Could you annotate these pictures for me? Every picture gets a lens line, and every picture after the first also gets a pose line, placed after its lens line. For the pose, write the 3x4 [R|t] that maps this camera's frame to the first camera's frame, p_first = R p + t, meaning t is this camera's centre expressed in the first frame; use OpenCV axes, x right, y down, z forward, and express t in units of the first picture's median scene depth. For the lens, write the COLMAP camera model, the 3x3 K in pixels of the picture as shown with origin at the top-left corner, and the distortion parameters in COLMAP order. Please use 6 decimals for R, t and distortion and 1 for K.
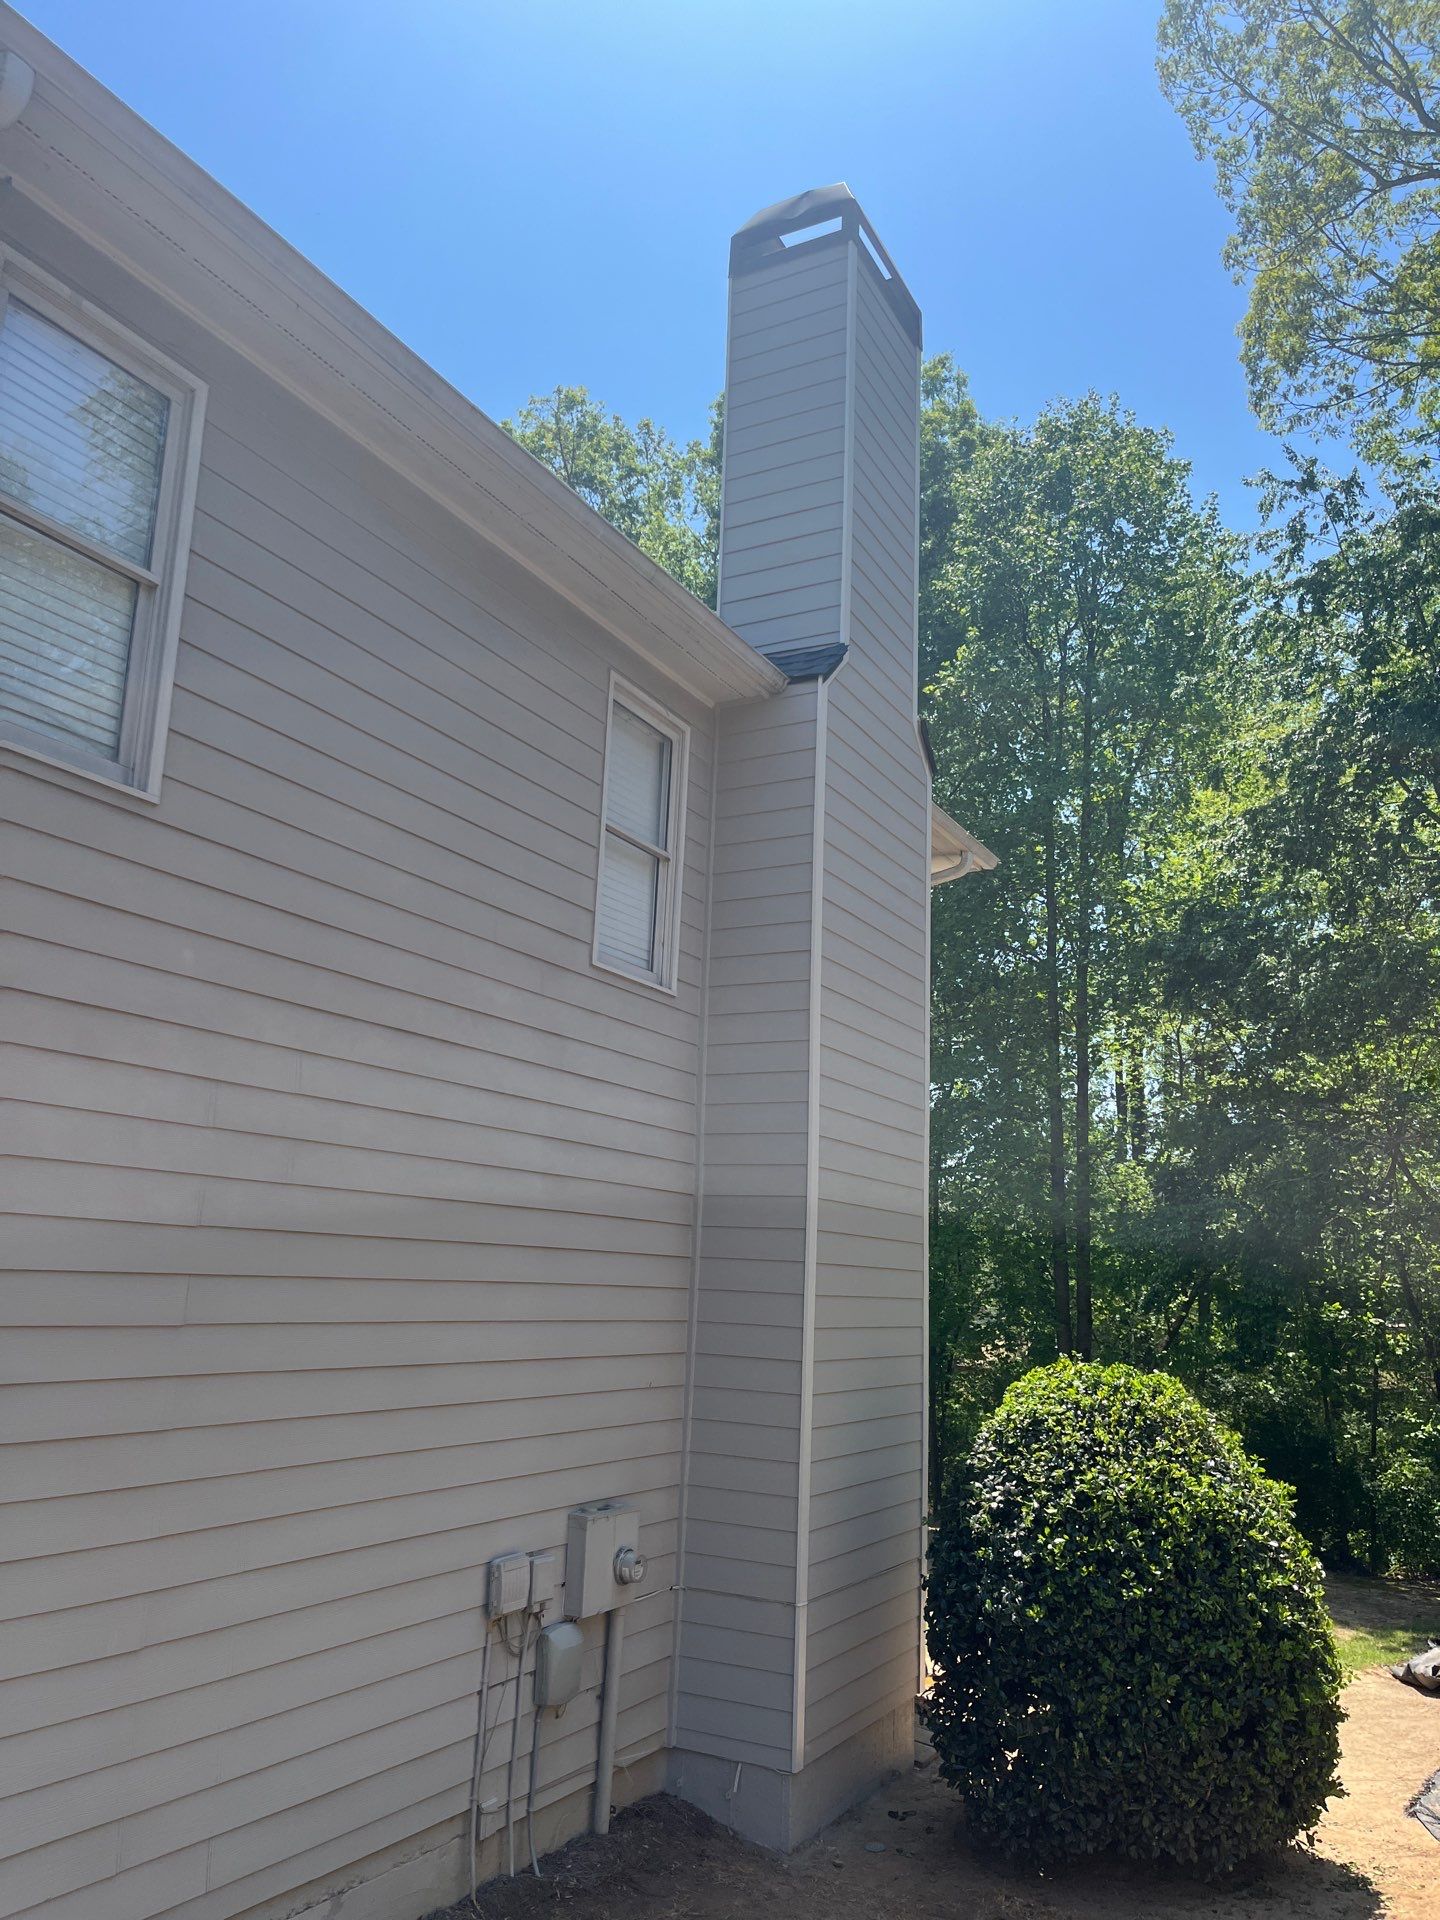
lens RADIAL K [[1450.6, 0, 728.6], [0, 1450.6, 946.0], [0, 0, 1]] dist [0.025706, -0.017074]
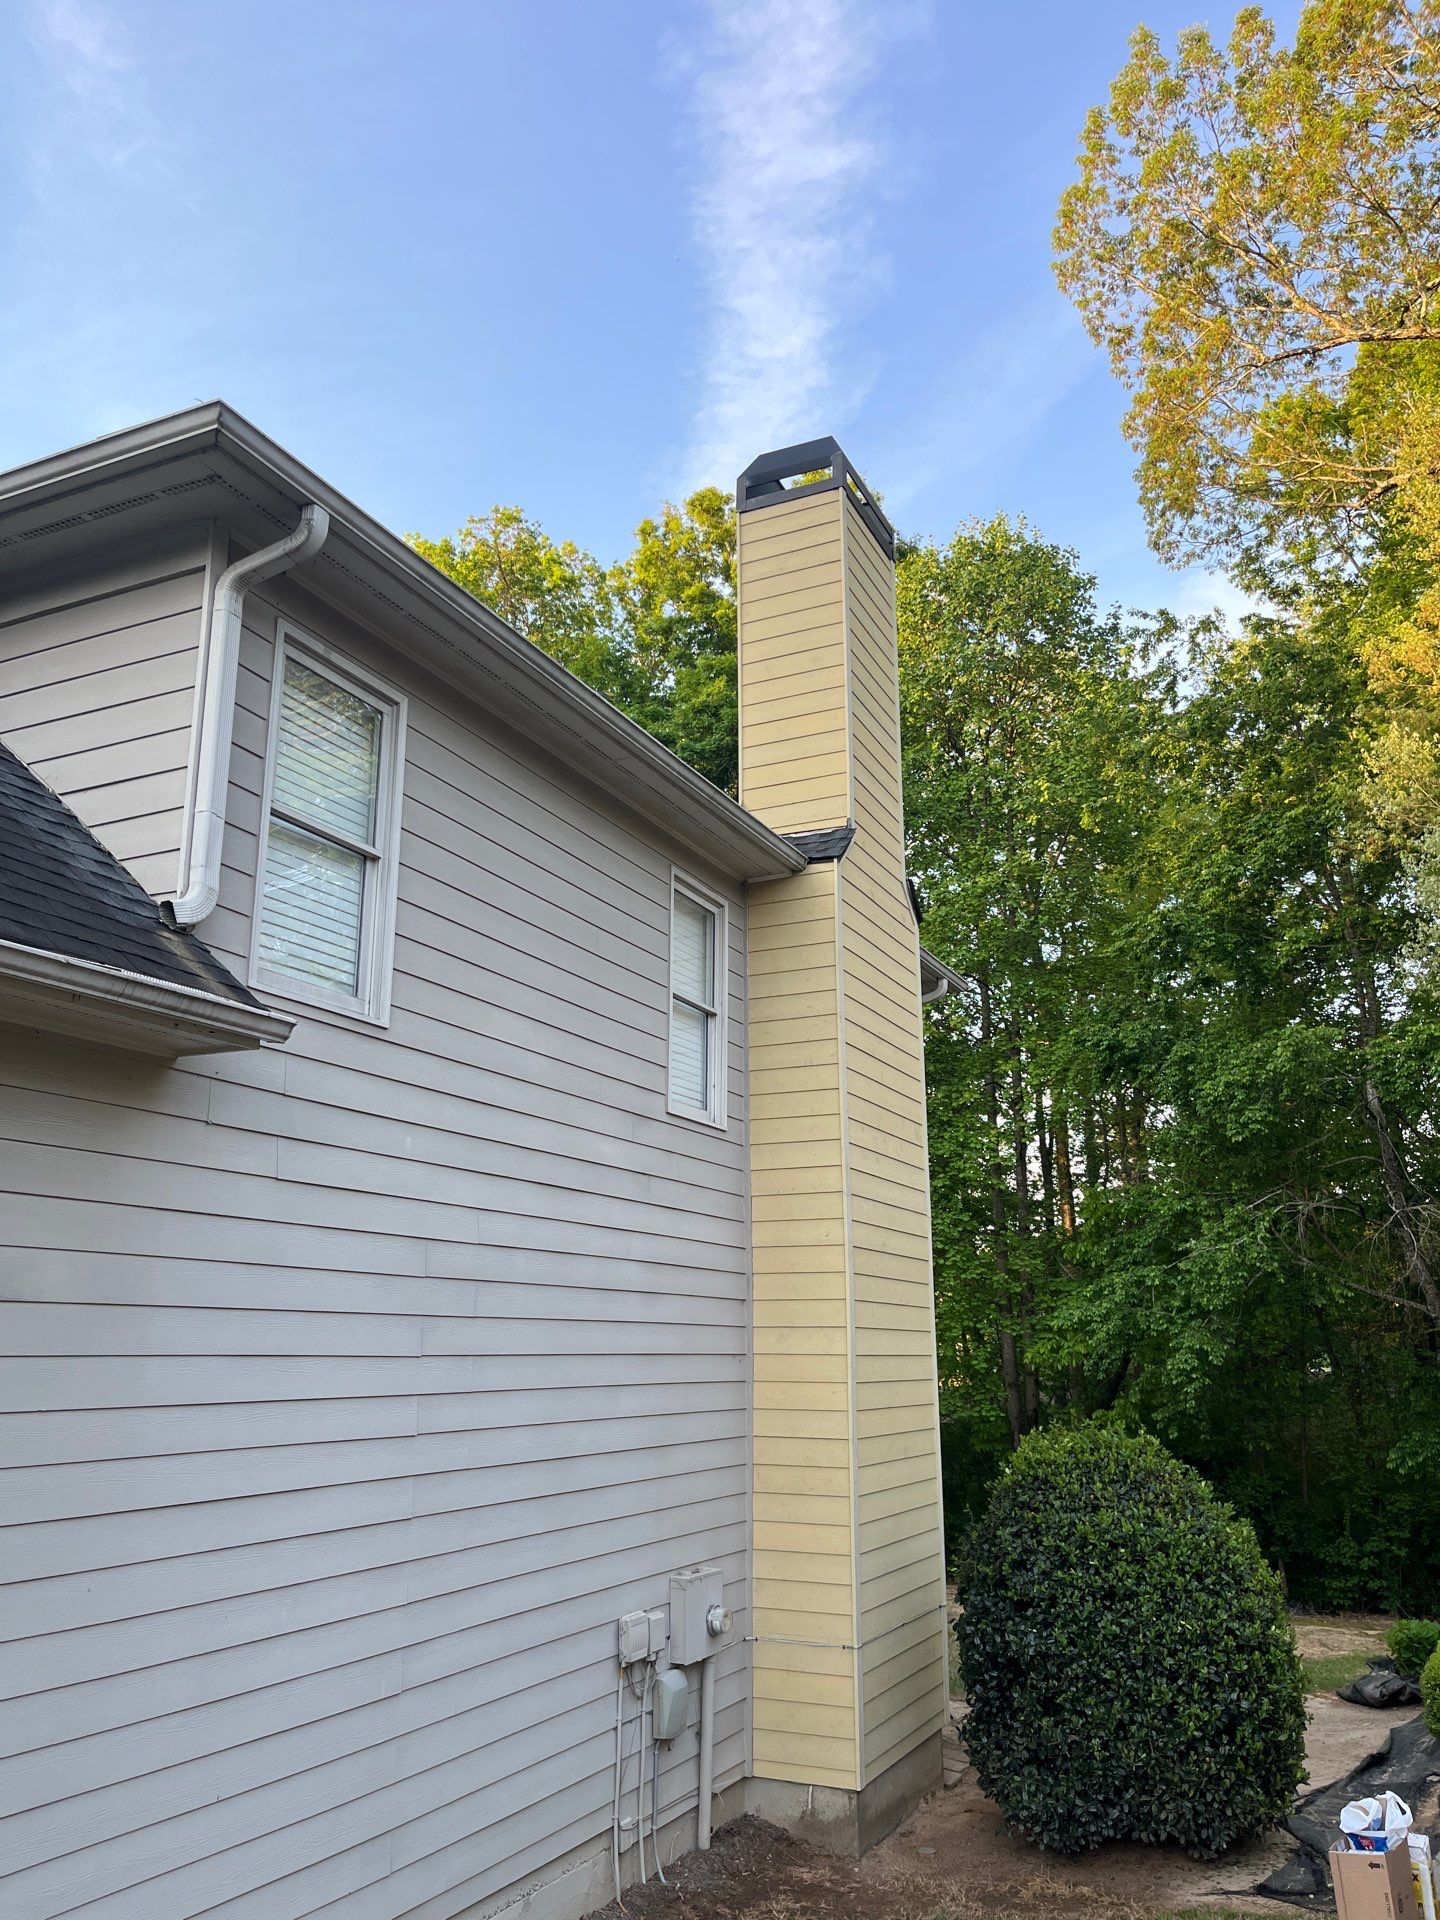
lens RADIAL K [[1450.6, 0, 722.1], [0, 1450.6, 947.6], [0, 0, 1]] dist [0.025706, -0.017074]
pose [[0.997980, -0.029434, 0.056293, -0.119635], [0.031915, 0.998535, -0.043686, -0.074033], [-0.054925, 0.045394, 0.997458, -0.223070]]
